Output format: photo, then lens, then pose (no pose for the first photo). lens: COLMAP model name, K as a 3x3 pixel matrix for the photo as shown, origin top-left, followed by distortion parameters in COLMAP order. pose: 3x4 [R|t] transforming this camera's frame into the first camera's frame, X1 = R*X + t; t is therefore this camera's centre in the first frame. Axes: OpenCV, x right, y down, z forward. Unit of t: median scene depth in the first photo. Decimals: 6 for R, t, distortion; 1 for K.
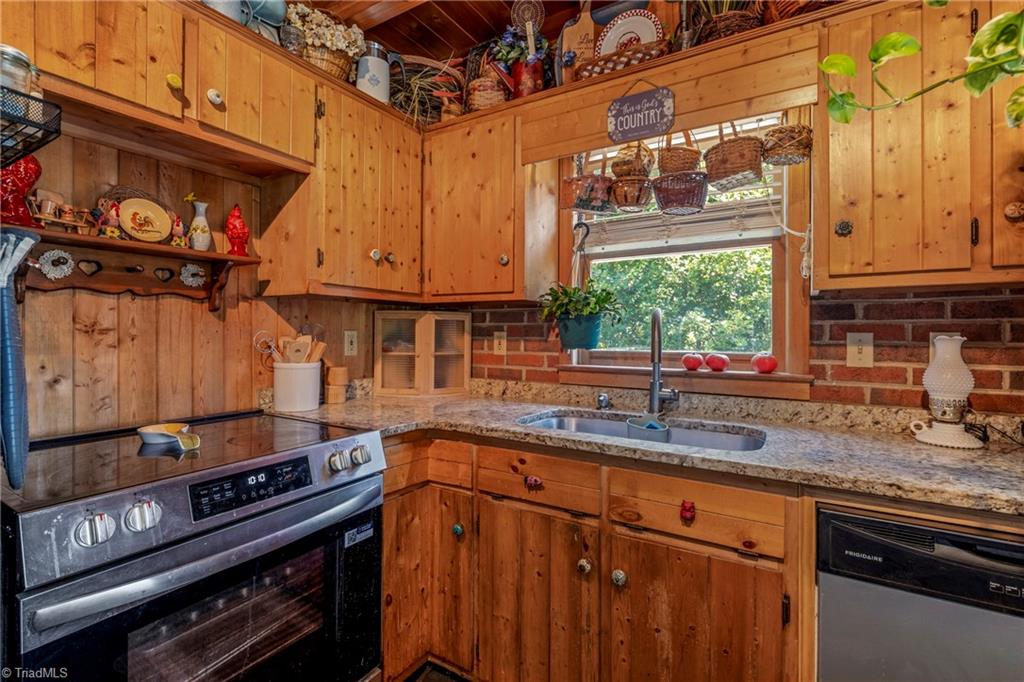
lens RADIAL K [[469.6, 0, 512.6], [0, 469.6, 332.9], [0, 0, 1]] dist [0.000750, -0.000513]
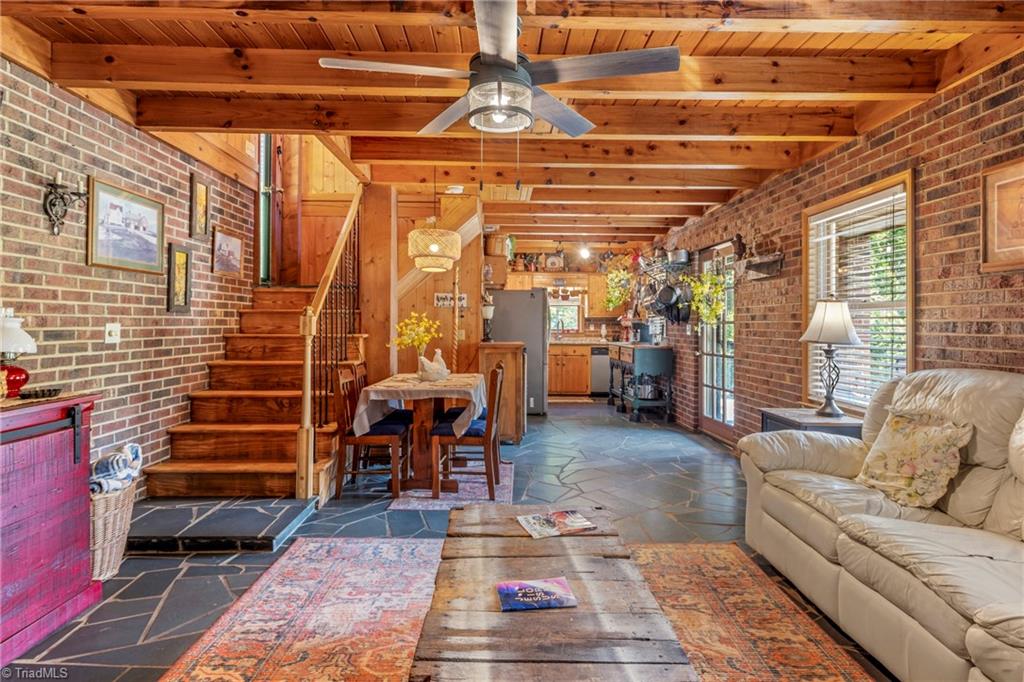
lens RADIAL K [[526.8, 0, 507.2], [0, 526.8, 318.6], [0, 0, 1]] dist [0.000020, -0.000272]
pose [[0.843588, 0.004712, 0.536971, -3.488361], [0.000888, 0.999948, -0.010169, -0.004295], [-0.536990, 0.009055, 0.843540, -3.756534]]
